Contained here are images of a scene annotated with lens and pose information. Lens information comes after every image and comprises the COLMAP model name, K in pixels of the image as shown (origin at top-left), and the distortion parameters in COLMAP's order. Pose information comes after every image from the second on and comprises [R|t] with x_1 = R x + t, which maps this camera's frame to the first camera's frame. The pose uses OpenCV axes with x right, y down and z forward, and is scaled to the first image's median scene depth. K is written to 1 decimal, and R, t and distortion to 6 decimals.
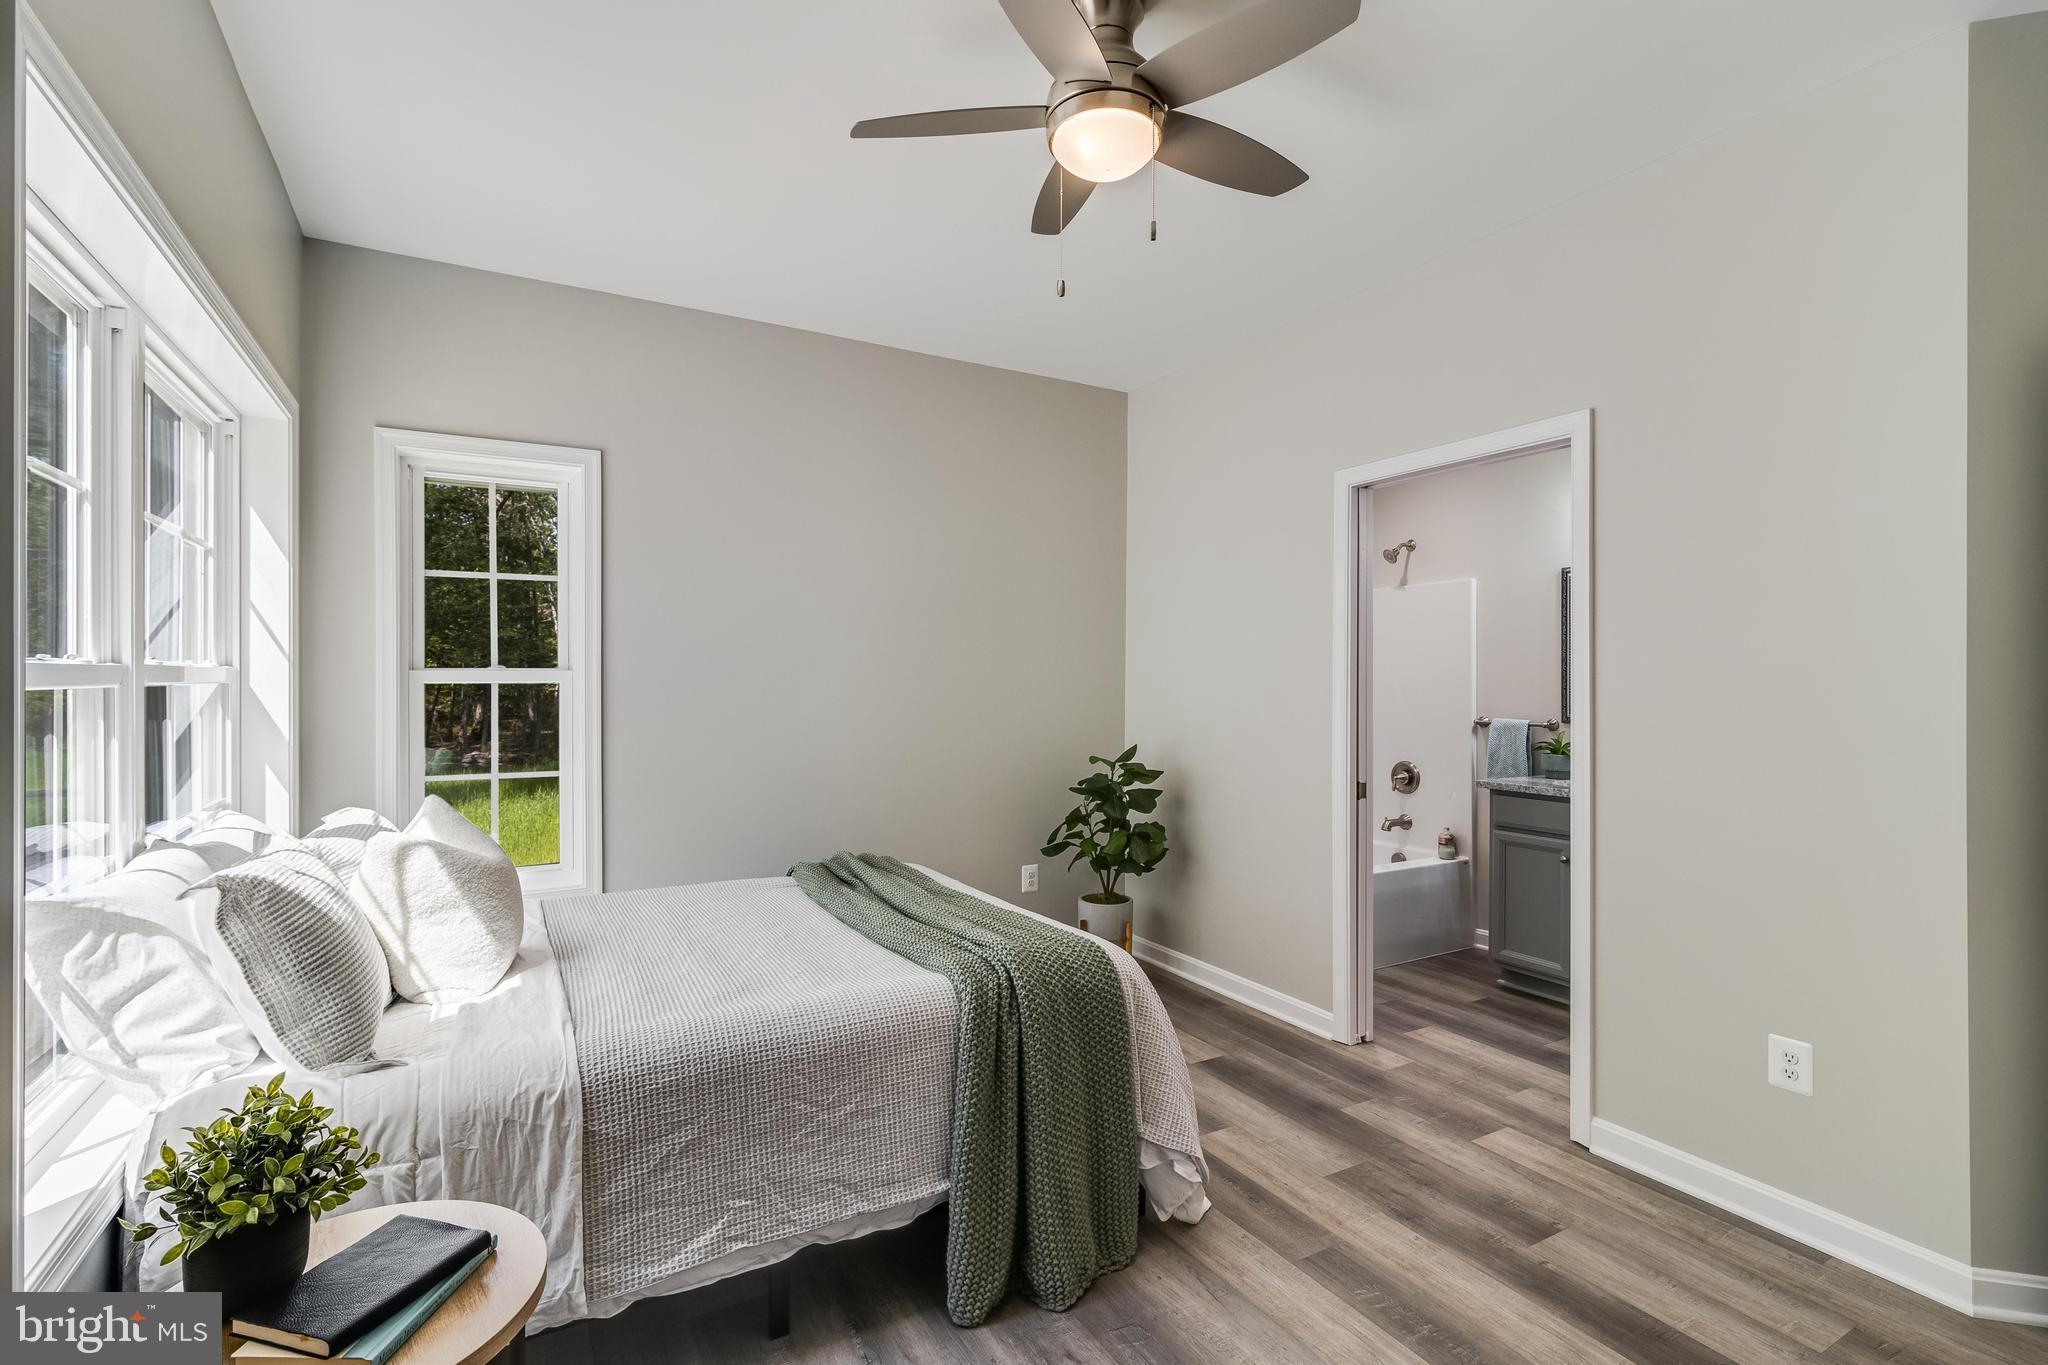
lens RADIAL K [[946.0, 0, 1019.5], [0, 946.0, 680.1], [0, 0, 1]] dist [0.002091, 0.000492]
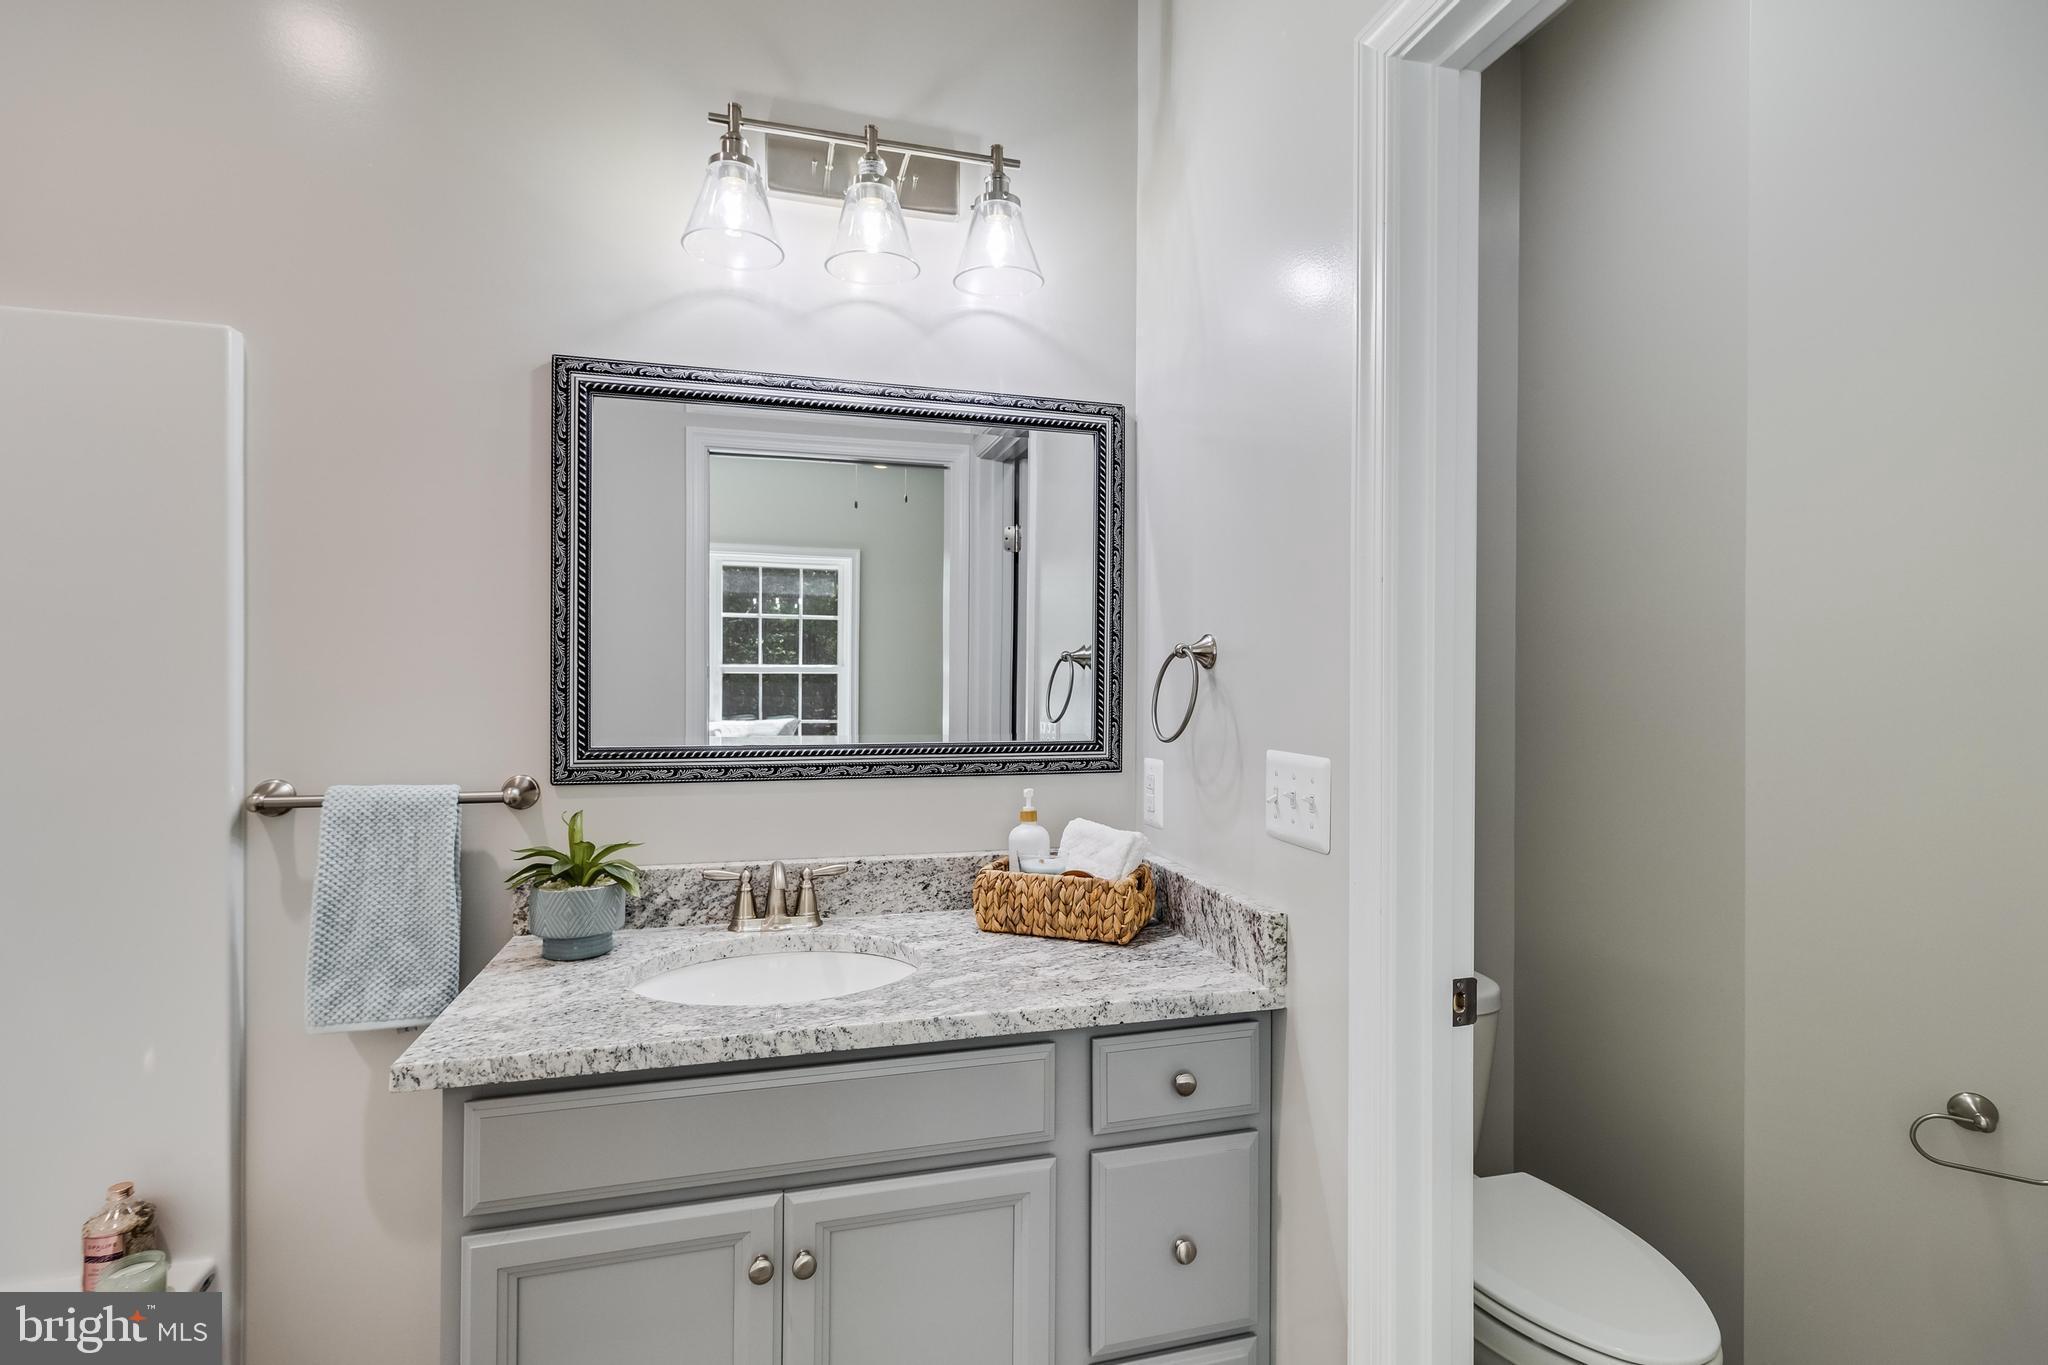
lens RADIAL K [[932.5, 0, 1024.0], [0, 932.5, 682.5], [0, 0, 1]] dist [0.003873, -0.000212]
pose [[0.242083, -0.005233, 0.970241, 0.250873], [-0.005074, 0.999965, 0.006659, 0.003044], [-0.970242, -0.006535, 0.242048, 0.683241]]
